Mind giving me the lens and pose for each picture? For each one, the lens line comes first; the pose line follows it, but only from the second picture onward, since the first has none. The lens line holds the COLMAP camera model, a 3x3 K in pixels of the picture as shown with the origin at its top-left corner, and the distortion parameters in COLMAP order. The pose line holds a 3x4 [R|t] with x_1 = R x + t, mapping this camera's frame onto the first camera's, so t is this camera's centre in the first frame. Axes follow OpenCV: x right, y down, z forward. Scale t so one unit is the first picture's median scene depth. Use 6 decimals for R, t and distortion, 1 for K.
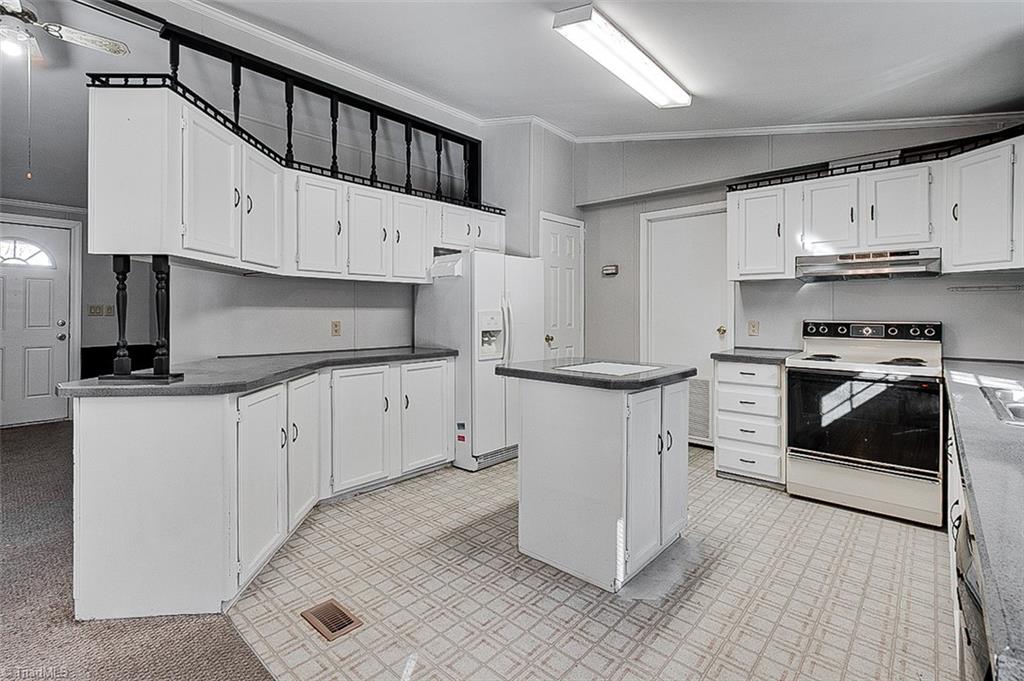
lens RADIAL K [[475.8, 0, 513.6], [0, 475.8, 313.0], [0, 0, 1]] dist [-0.013990, 0.000029]
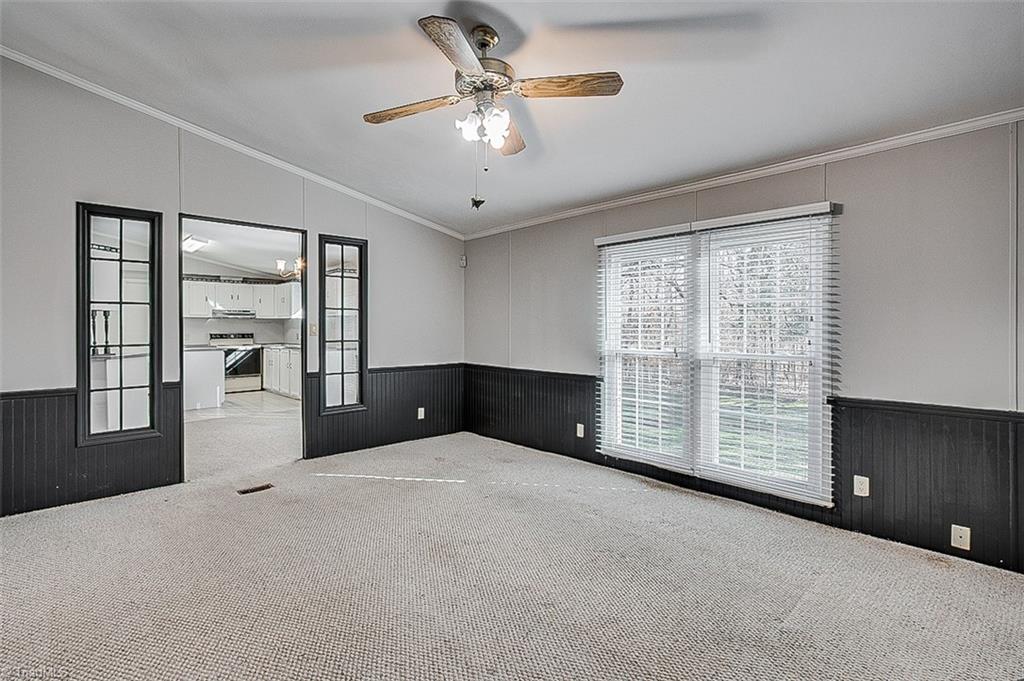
lens RADIAL K [[475.8, 0, 513.6], [0, 475.8, 313.0], [0, 0, 1]] dist [-0.013990, 0.000029]
pose [[0.086466, 0.027310, 0.995880, -2.242017], [0.008445, 0.999568, -0.028145, -0.010147], [-0.996219, 0.010844, 0.086198, -1.108180]]
